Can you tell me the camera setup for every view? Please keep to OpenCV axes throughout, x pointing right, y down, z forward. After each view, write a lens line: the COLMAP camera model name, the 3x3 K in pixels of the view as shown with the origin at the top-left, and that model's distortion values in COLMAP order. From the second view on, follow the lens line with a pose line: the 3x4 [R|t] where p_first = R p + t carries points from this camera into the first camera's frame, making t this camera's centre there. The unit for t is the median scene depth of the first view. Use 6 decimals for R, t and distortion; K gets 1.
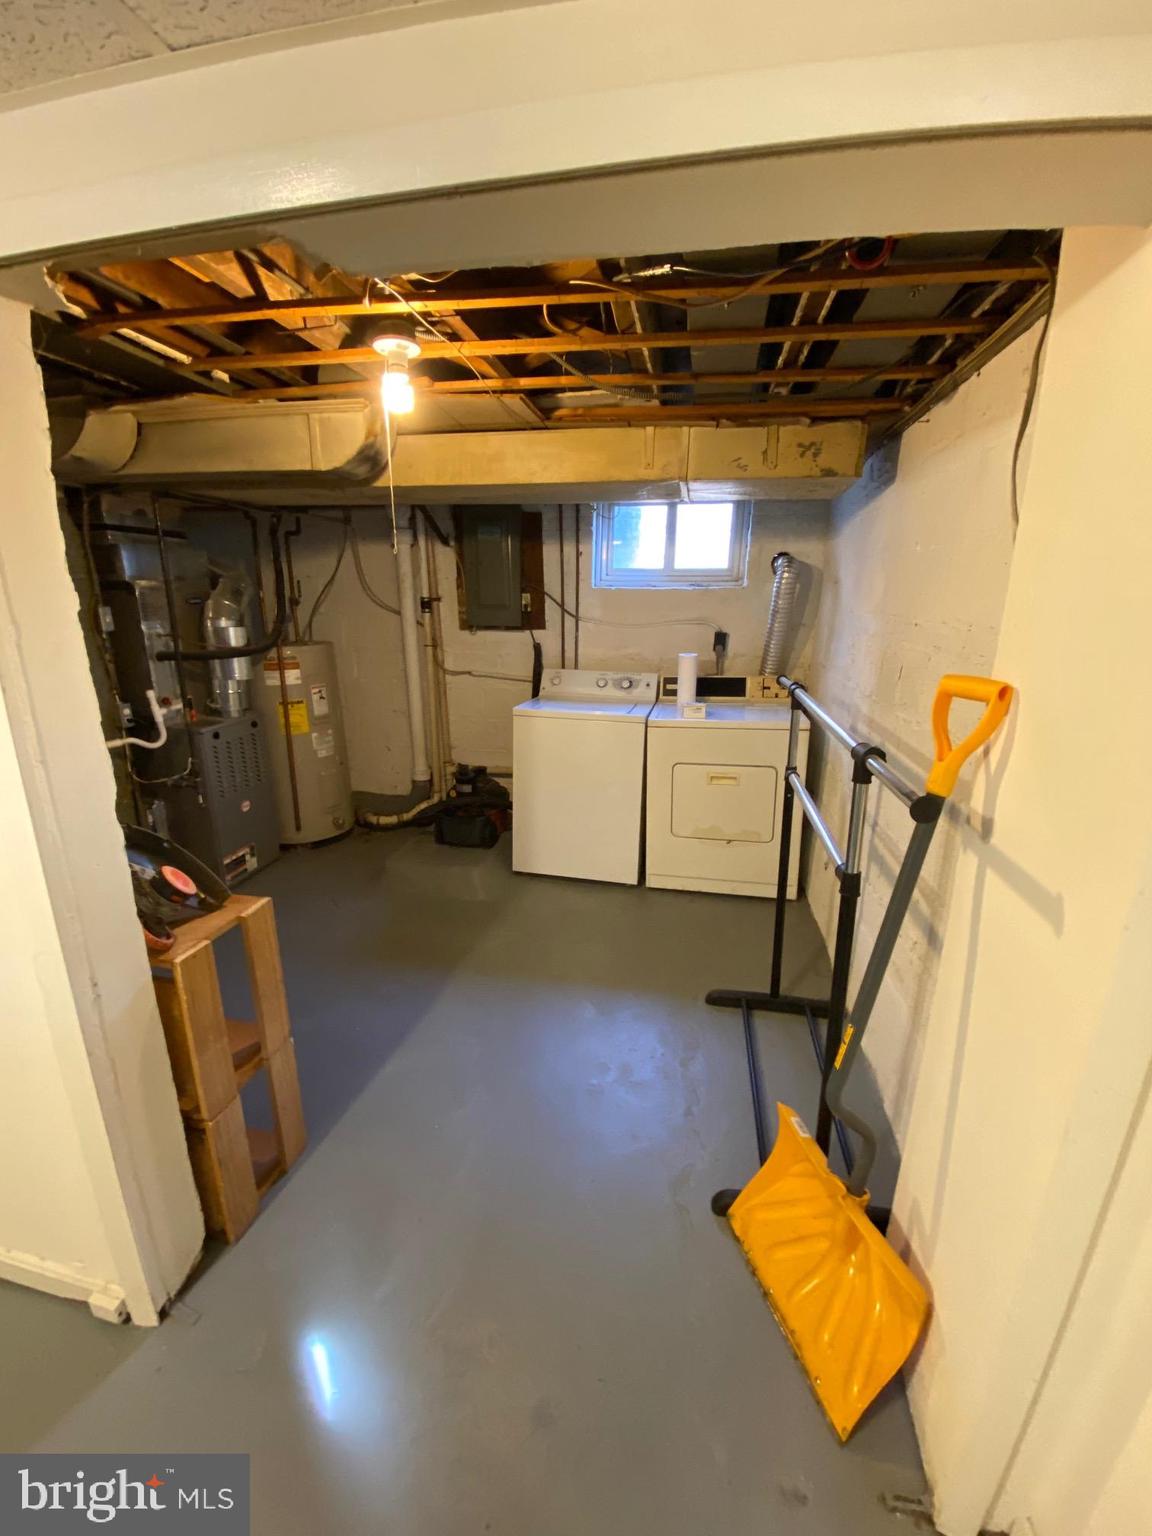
lens RADIAL K [[630.4, 0, 576.0], [0, 630.4, 768.0], [0, 0, 1]] dist [0.065389, -0.040676]
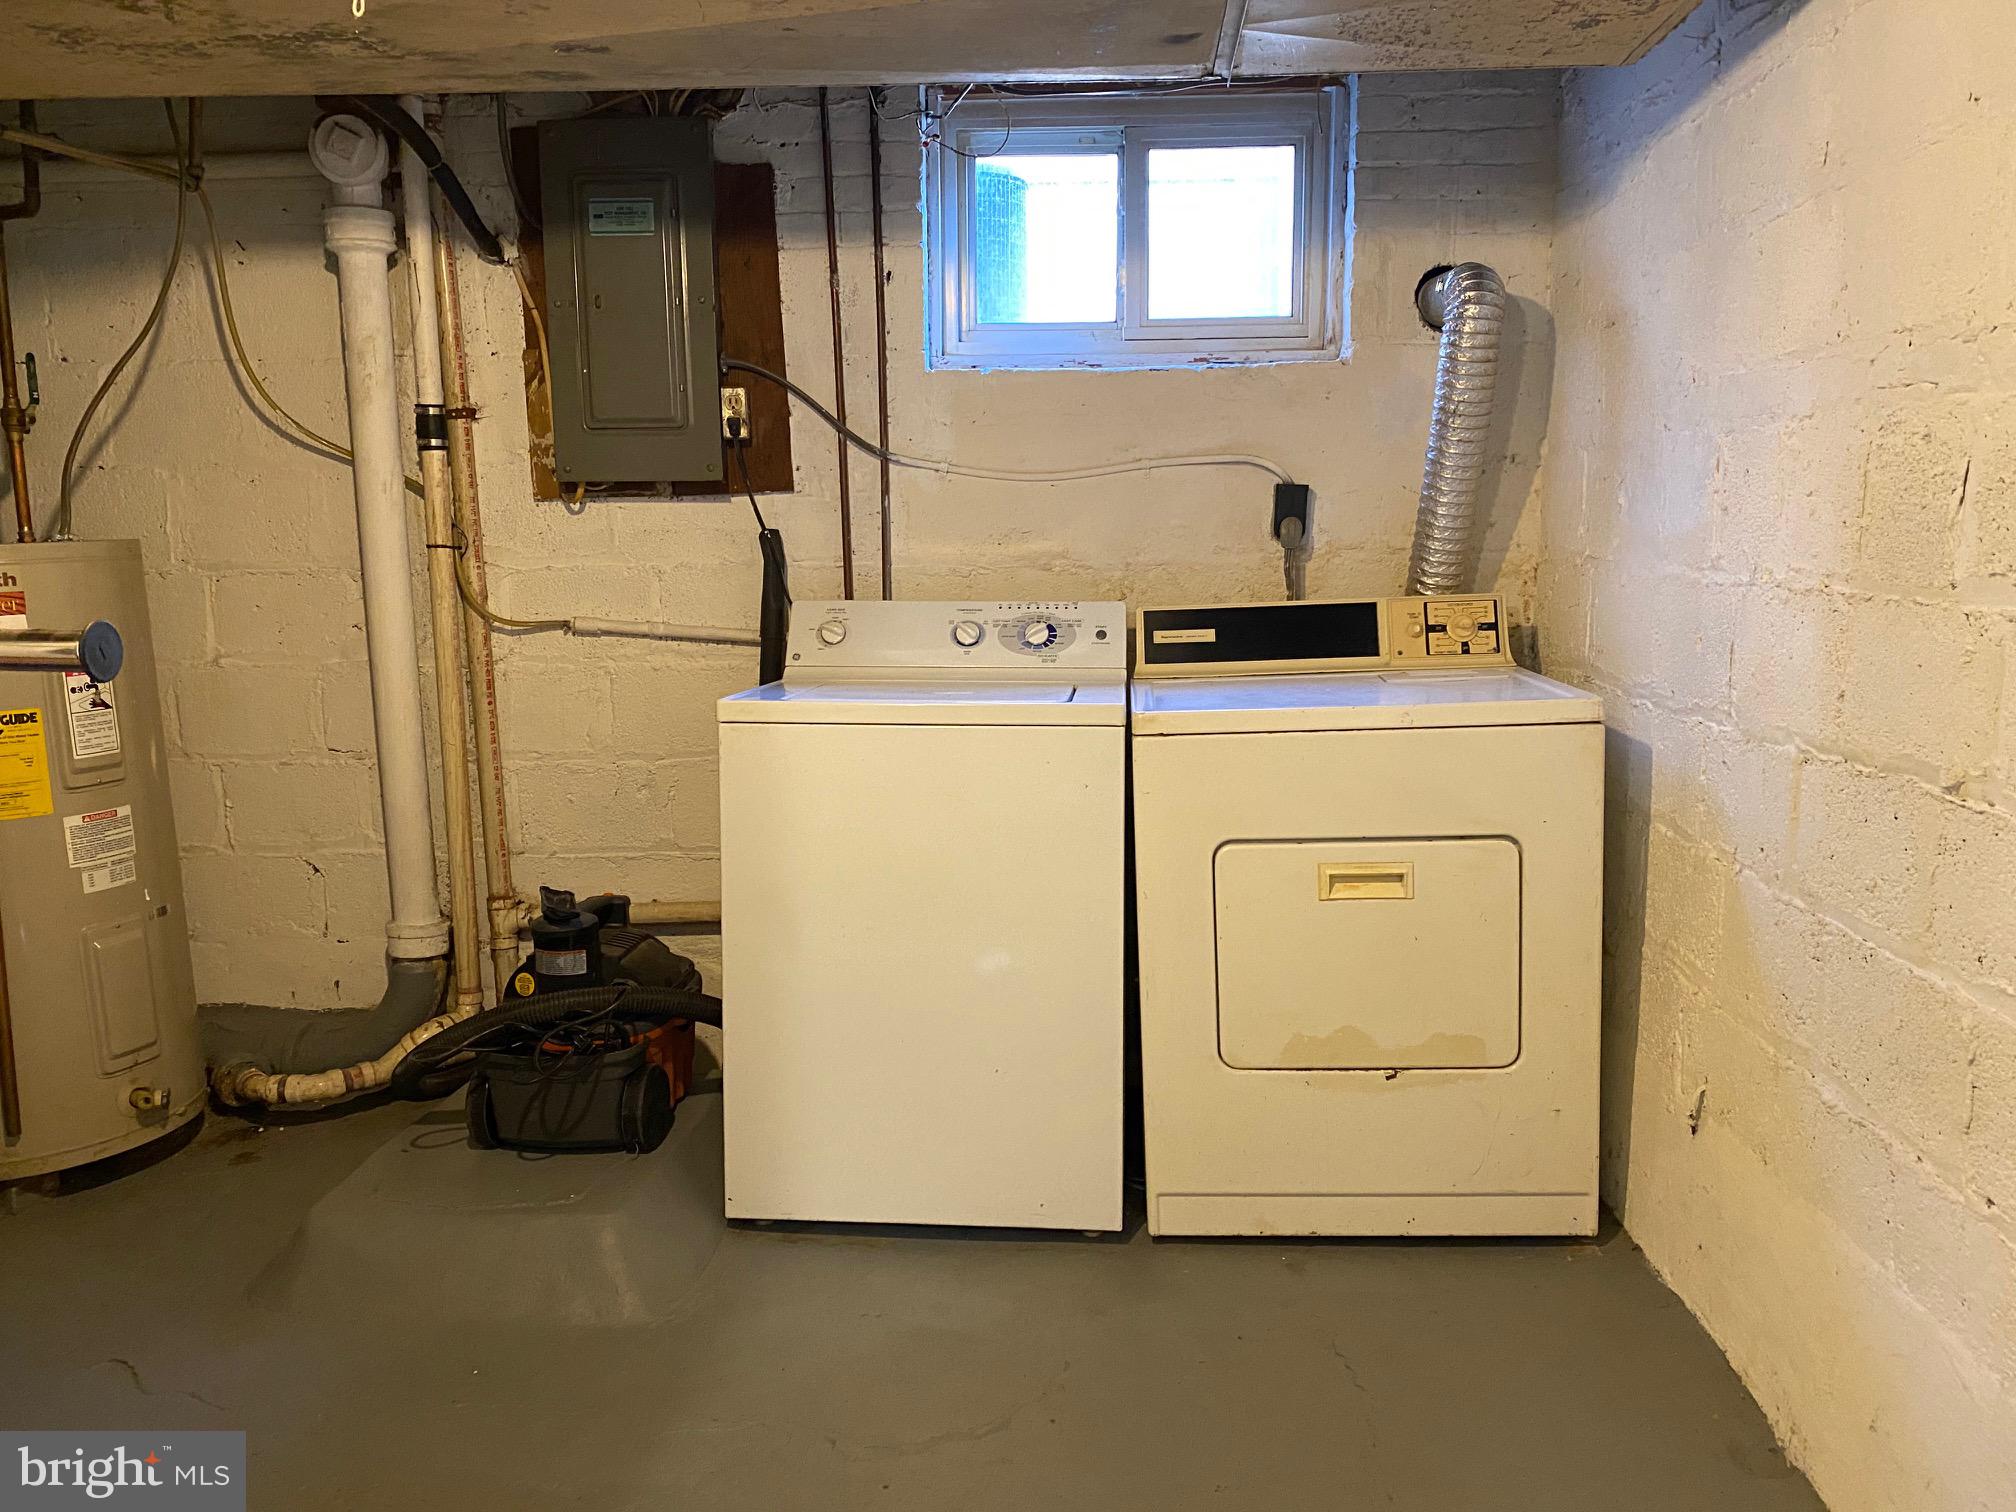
lens RADIAL K [[1558.3, 0, 999.4], [0, 1558.3, 748.7], [0, 0, 1]] dist [0.004711, 0.001660]
pose [[0.990426, -0.039302, 0.132335, -0.055549], [0.056039, 0.990543, -0.125235, 0.034106], [-0.126162, 0.131452, 0.983262, 0.173172]]
